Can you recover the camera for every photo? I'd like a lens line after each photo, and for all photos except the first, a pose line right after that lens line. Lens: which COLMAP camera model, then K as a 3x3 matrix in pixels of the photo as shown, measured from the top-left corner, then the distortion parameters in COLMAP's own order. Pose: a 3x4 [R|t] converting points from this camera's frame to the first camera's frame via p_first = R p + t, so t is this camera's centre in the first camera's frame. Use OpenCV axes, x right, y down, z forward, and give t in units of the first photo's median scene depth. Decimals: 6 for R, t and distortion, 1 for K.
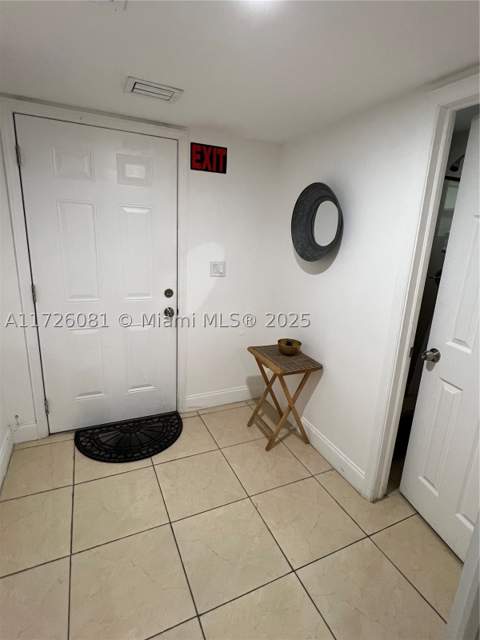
lens RADIAL K [[324.2, 0, 240.0], [0, 324.2, 320.0], [0, 0, 1]] dist [0.000159, -0.000316]
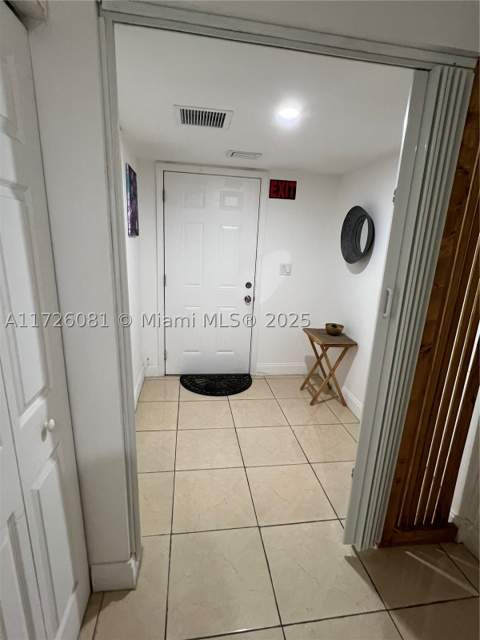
lens RADIAL K [[324.2, 0, 240.0], [0, 324.2, 320.0], [0, 0, 1]] dist [0.000159, -0.000316]
pose [[0.959452, 0.064083, -0.274490, 0.144671], [-0.072351, 0.997177, -0.020091, 0.101505], [0.272427, 0.039136, 0.961380, -0.364945]]
